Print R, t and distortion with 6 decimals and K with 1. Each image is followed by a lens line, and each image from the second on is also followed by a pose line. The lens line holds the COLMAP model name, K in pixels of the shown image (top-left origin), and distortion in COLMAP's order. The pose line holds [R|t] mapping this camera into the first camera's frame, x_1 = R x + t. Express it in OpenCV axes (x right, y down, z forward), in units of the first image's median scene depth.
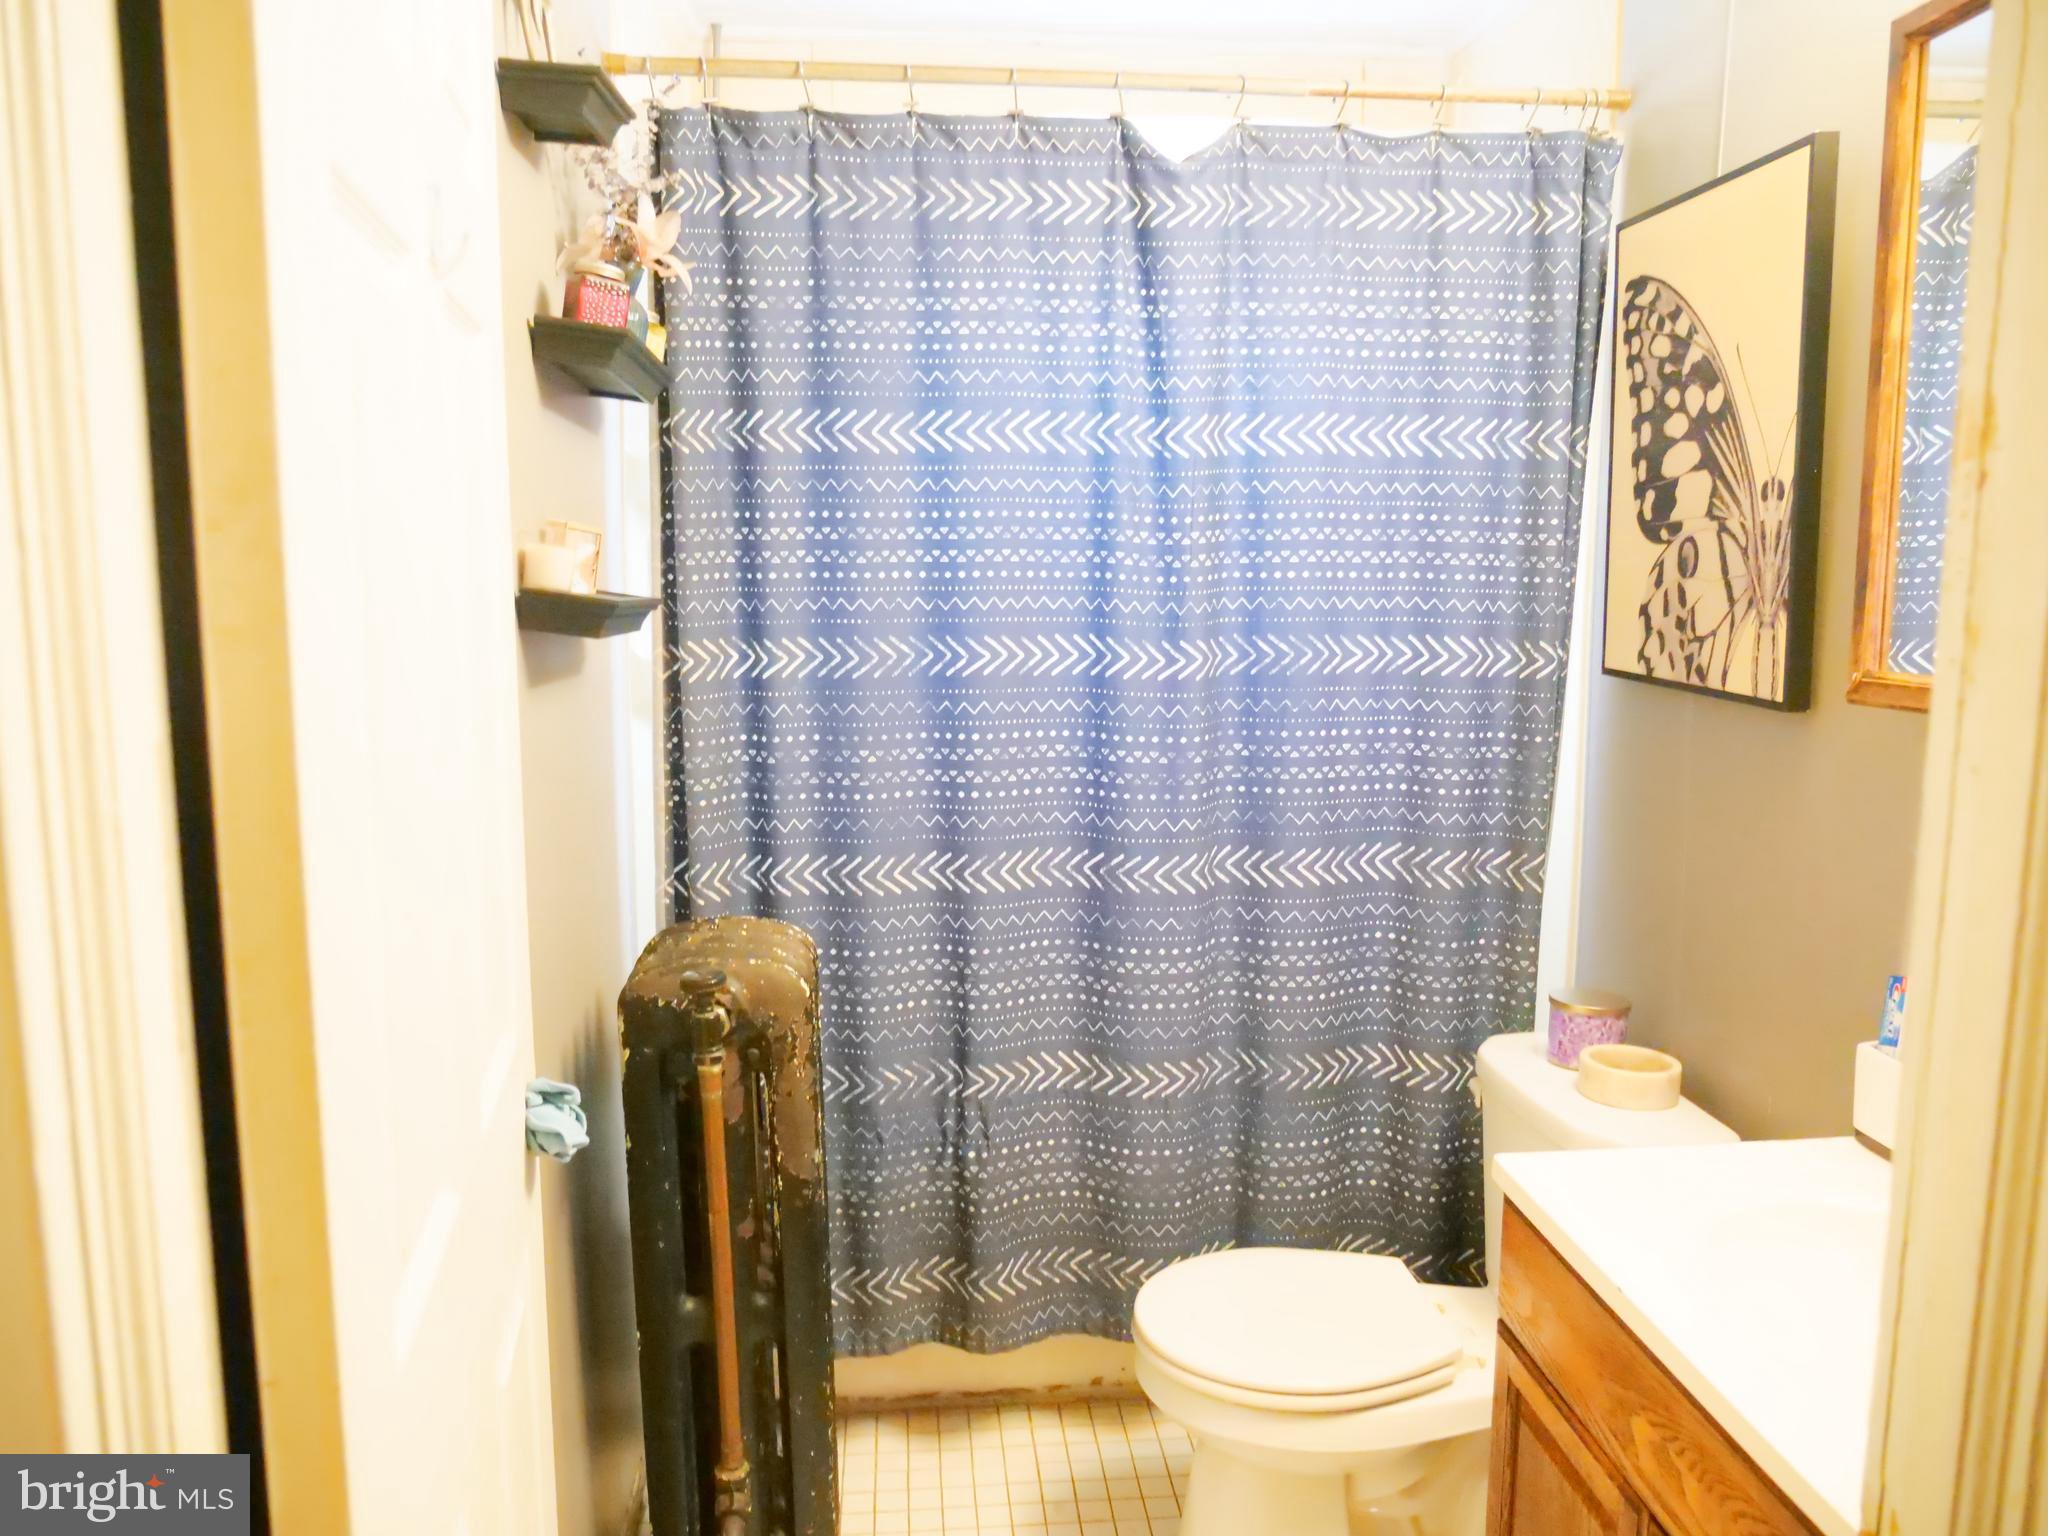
lens RADIAL K [[1467.9, 0, 1019.7], [0, 1467.9, 761.3], [0, 0, 1]] dist [-0.034863, 0.010963]
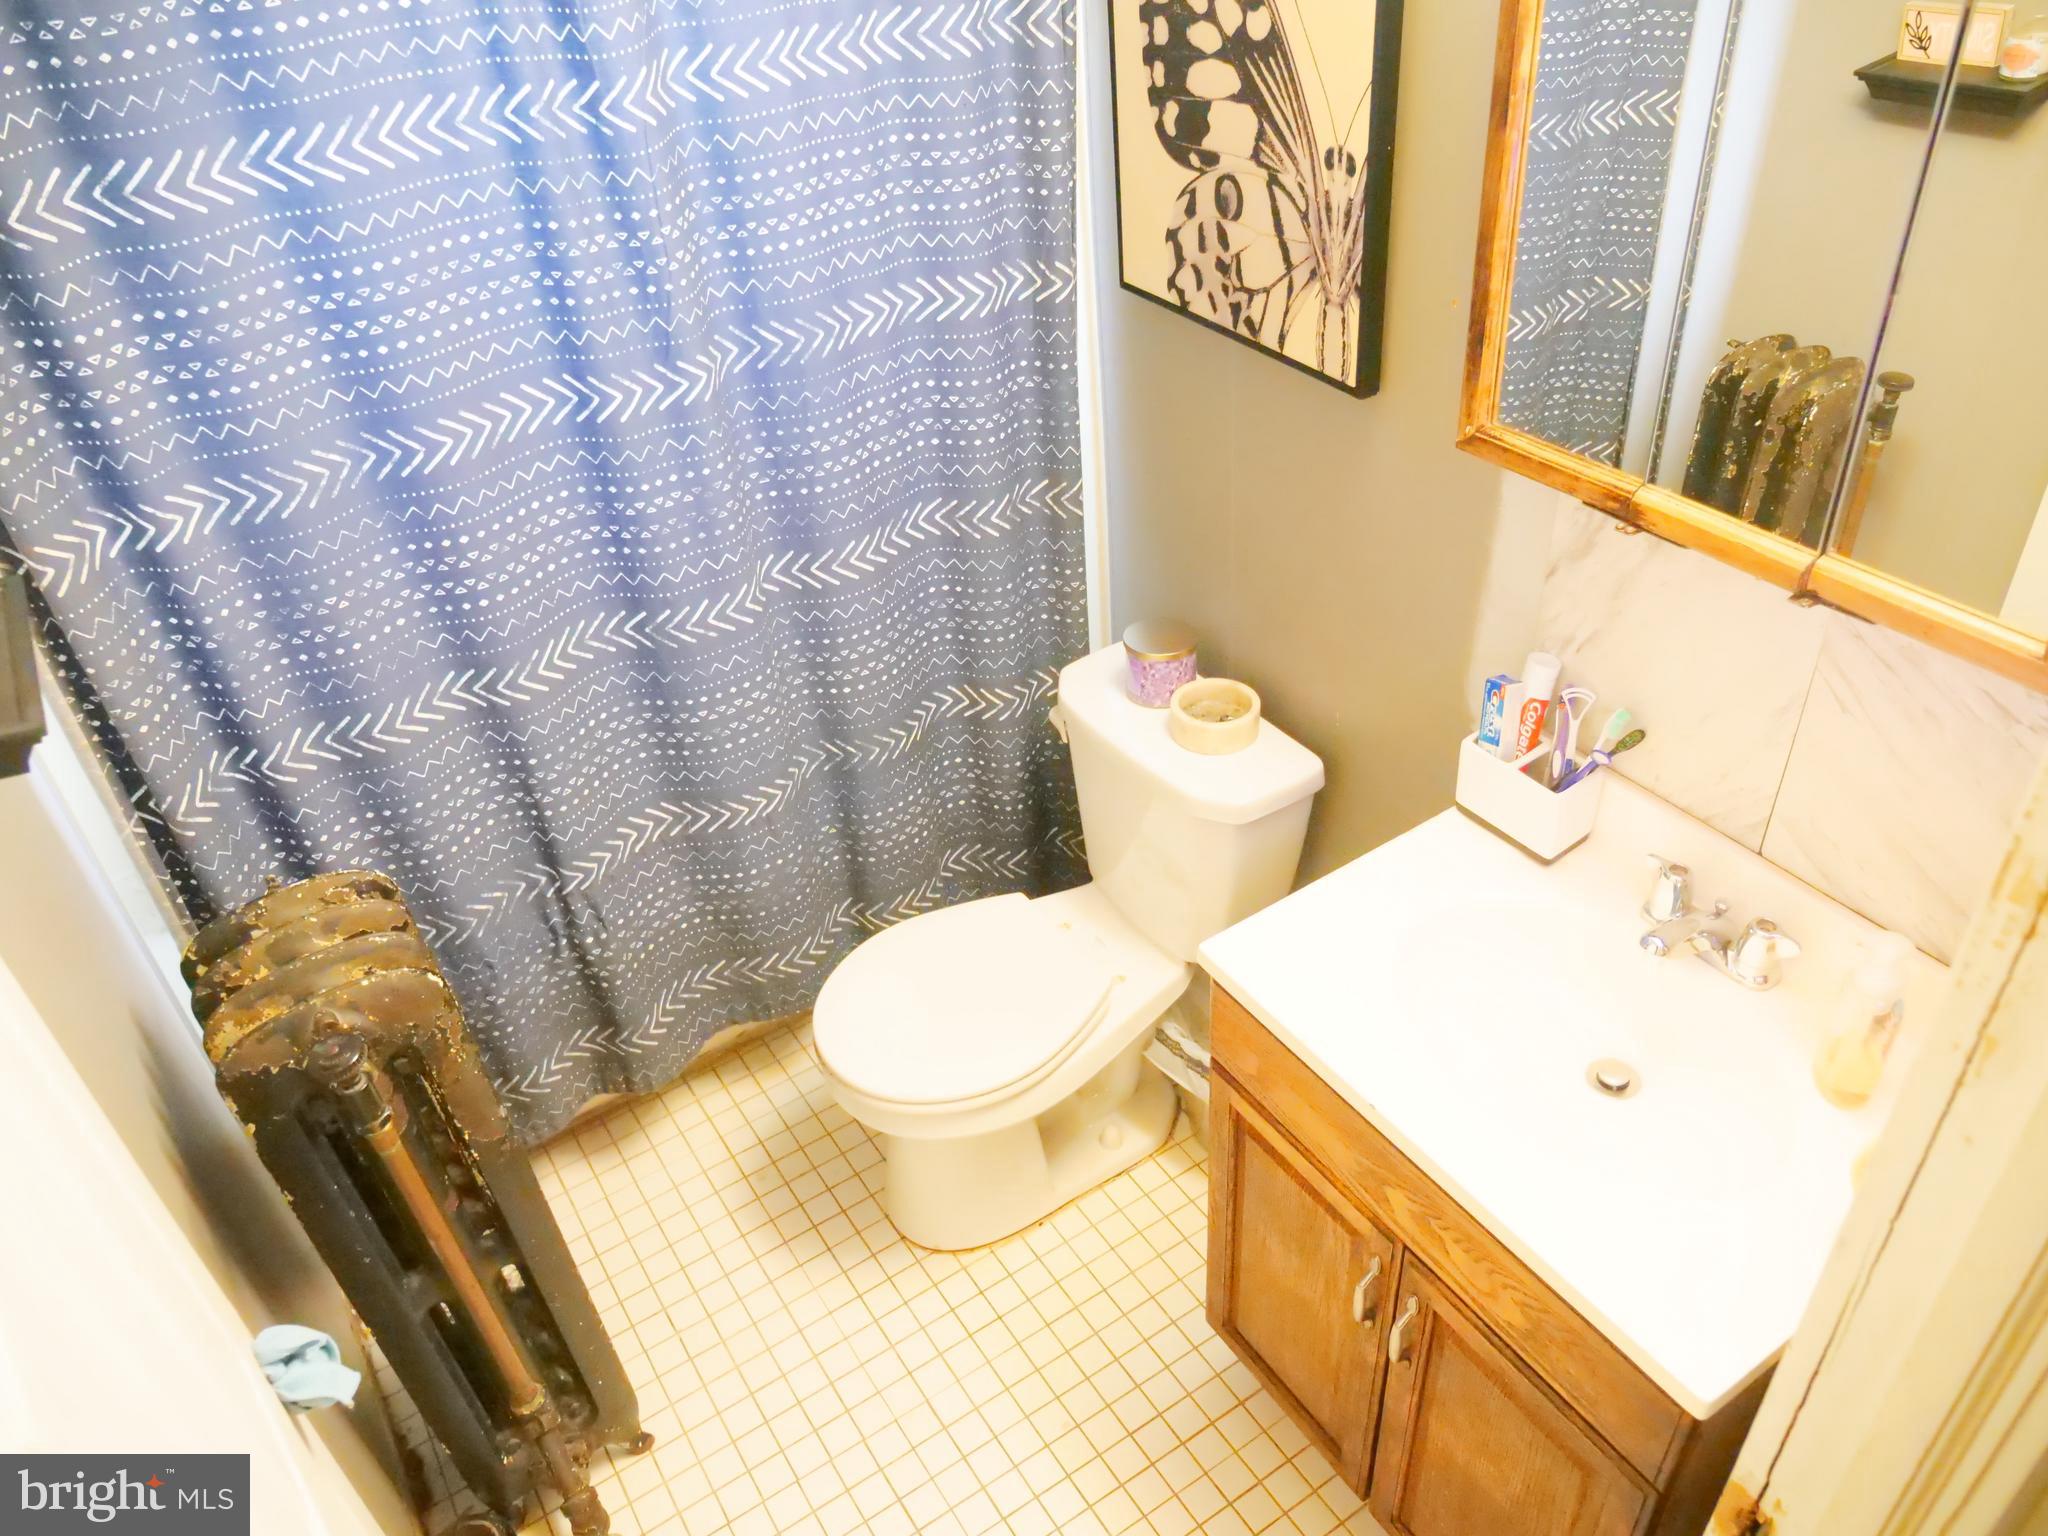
lens RADIAL K [[1467.9, 0, 1025.0], [0, 1467.9, 769.5], [0, 0, 1]] dist [-0.034863, 0.010963]
pose [[0.878701, -0.331307, 0.343685, -0.076415], [0.133756, 0.861987, 0.488966, -0.258095], [-0.458250, -0.383685, 0.801743, 0.162918]]
